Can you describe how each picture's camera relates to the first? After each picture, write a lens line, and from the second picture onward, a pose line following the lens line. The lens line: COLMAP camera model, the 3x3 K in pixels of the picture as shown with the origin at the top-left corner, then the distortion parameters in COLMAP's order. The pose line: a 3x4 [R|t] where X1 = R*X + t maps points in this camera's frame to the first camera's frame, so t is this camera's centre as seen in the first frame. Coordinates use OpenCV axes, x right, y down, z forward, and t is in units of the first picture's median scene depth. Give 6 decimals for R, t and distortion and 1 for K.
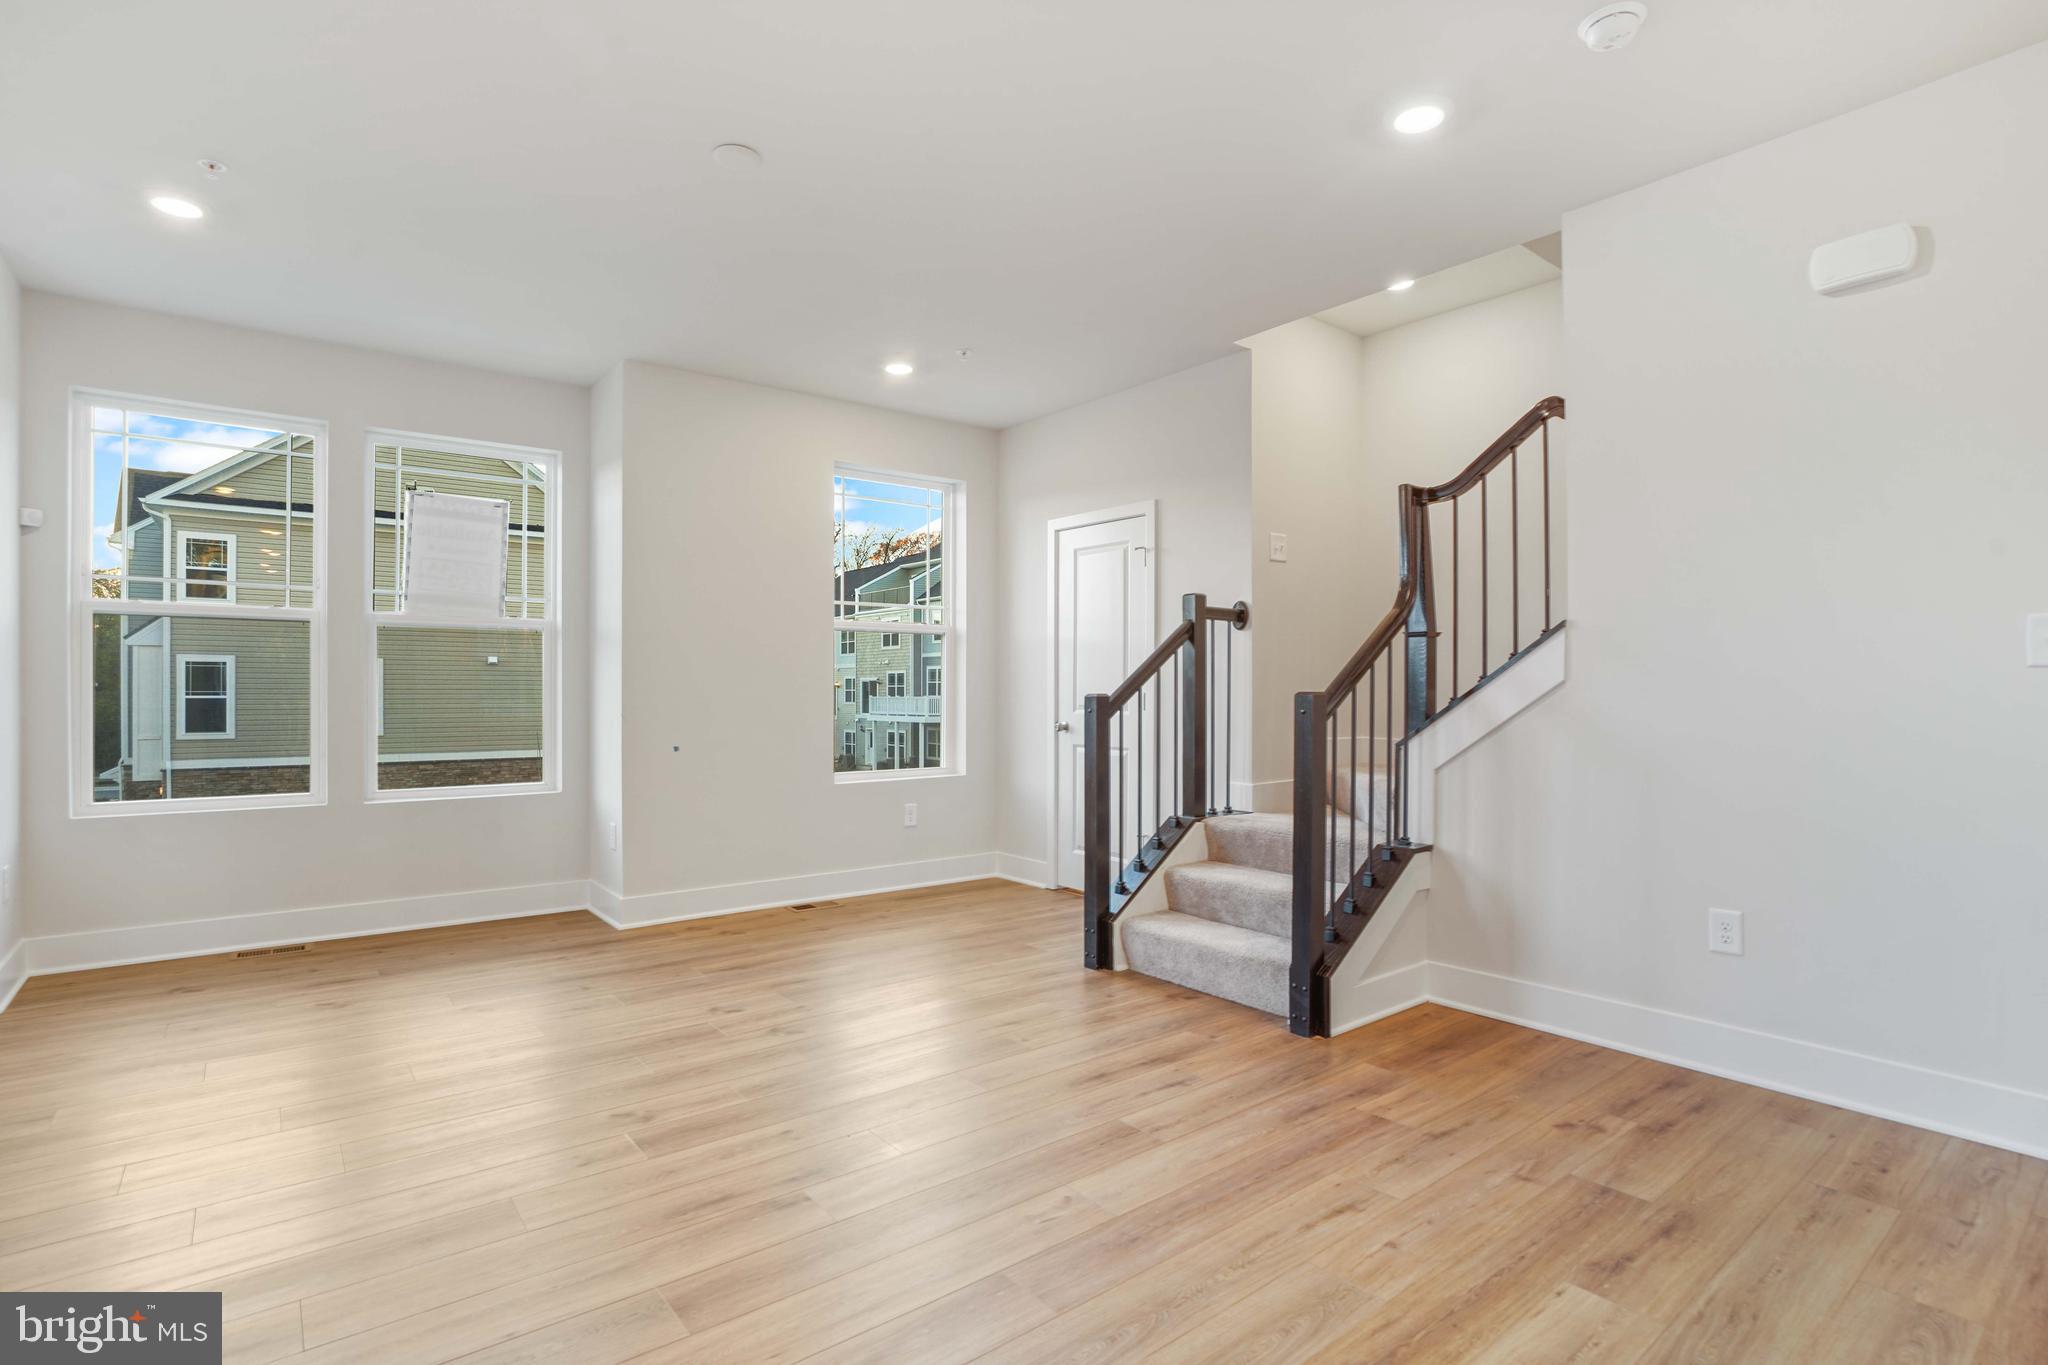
lens RADIAL K [[995.1, 0, 1028.2], [0, 995.1, 701.4], [0, 0, 1]] dist [-0.021964, 0.000224]
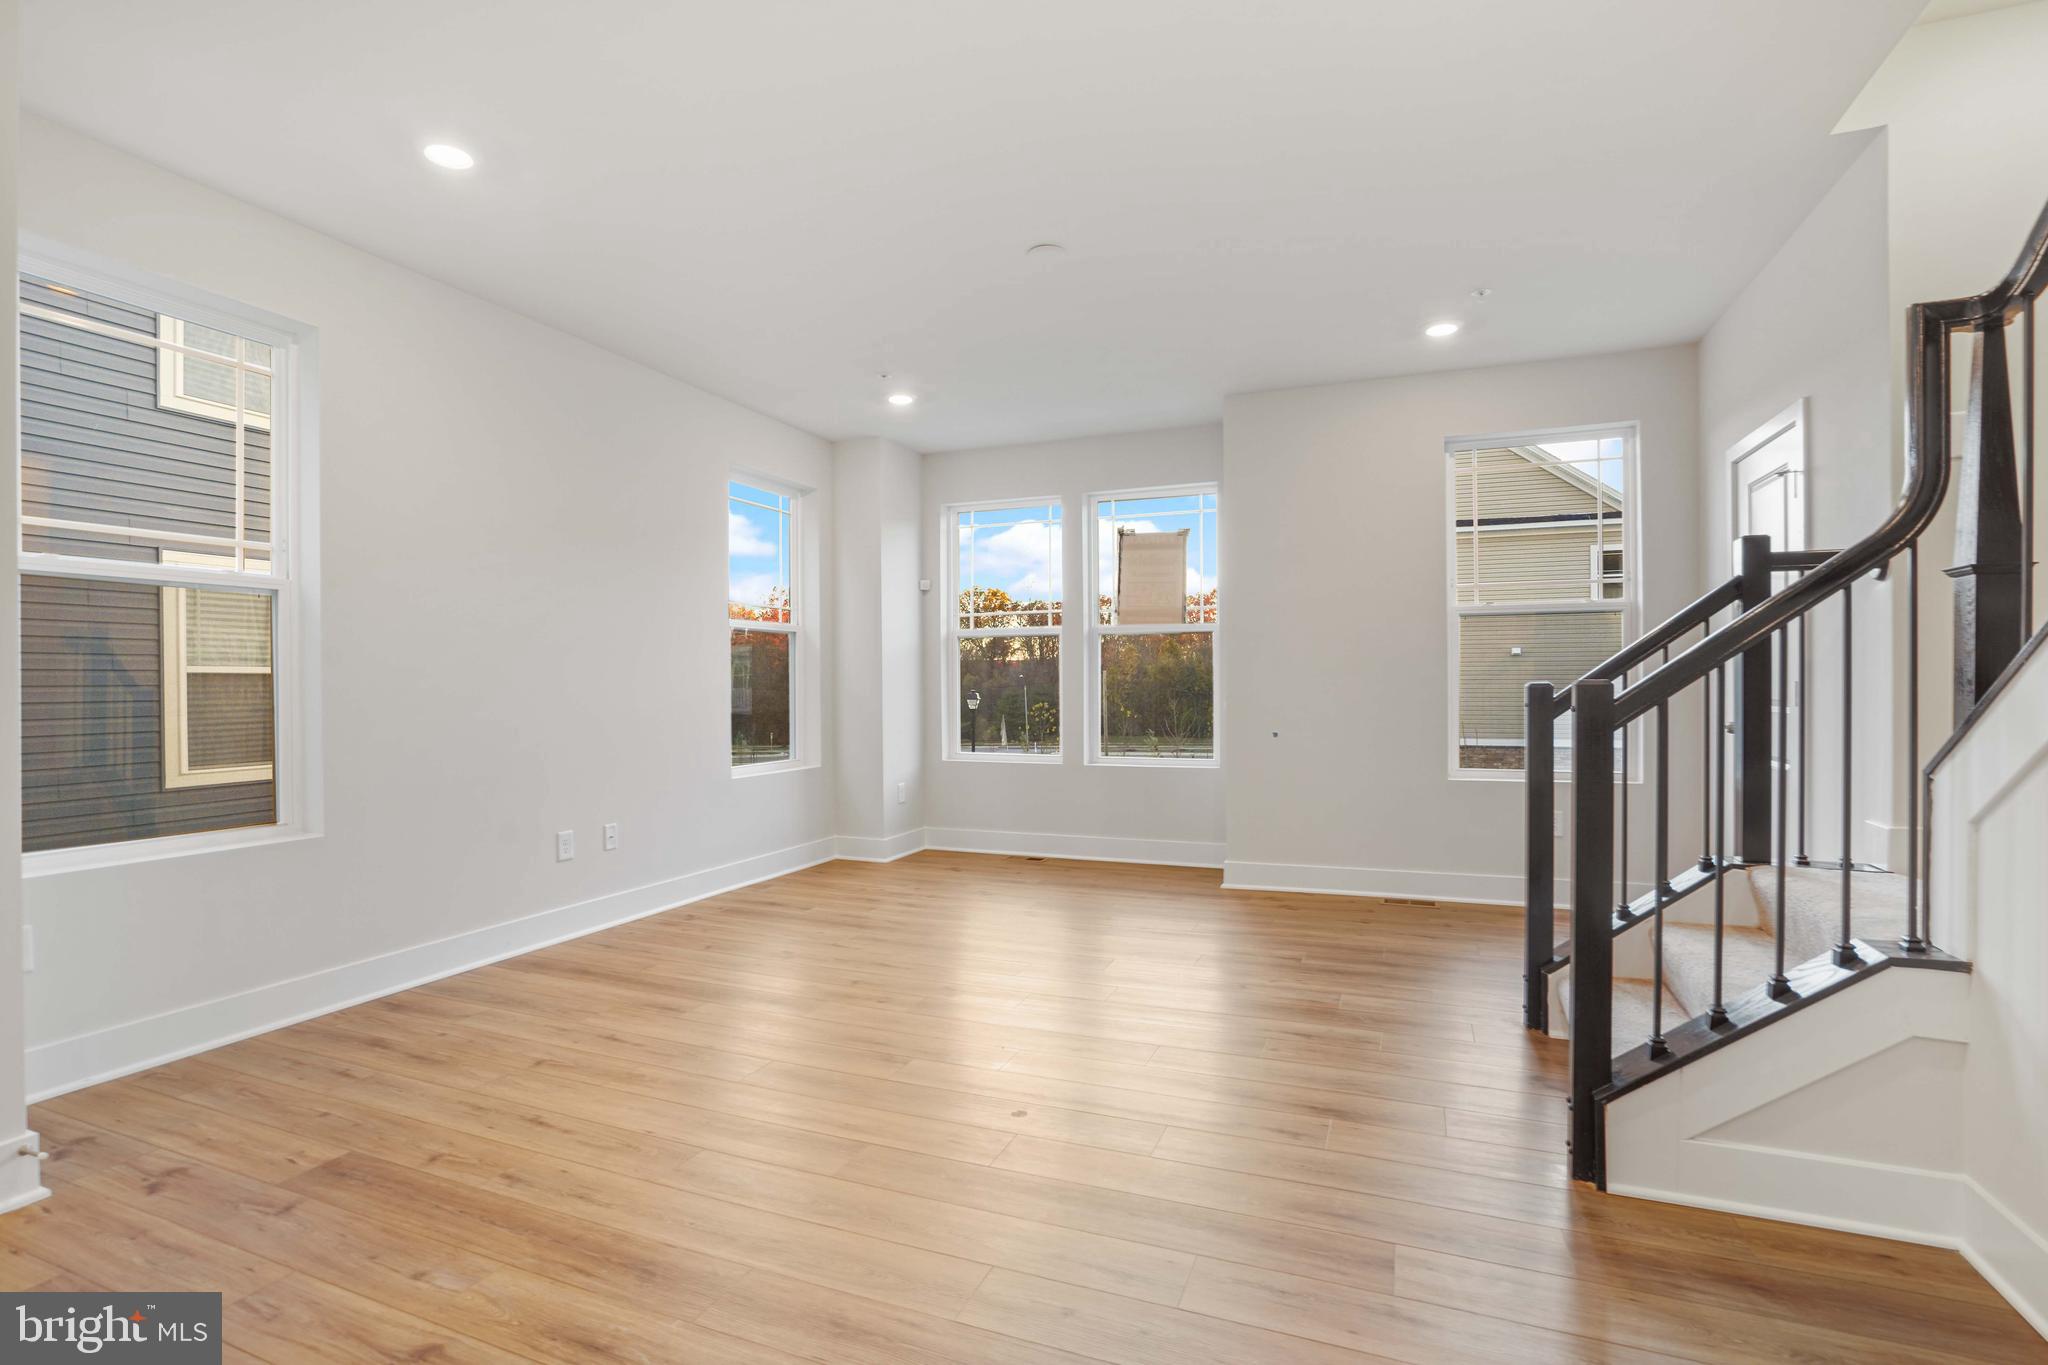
lens RADIAL K [[976.3, 0, 1018.5], [0, 976.3, 695.7], [0, 0, 1]] dist [-0.068035, 0.025811]
pose [[0.483870, 0.006202, -0.875118, 0.488413], [-0.001533, 0.999979, 0.006239, -0.001840], [0.875139, -0.001677, 0.483869, 0.247907]]
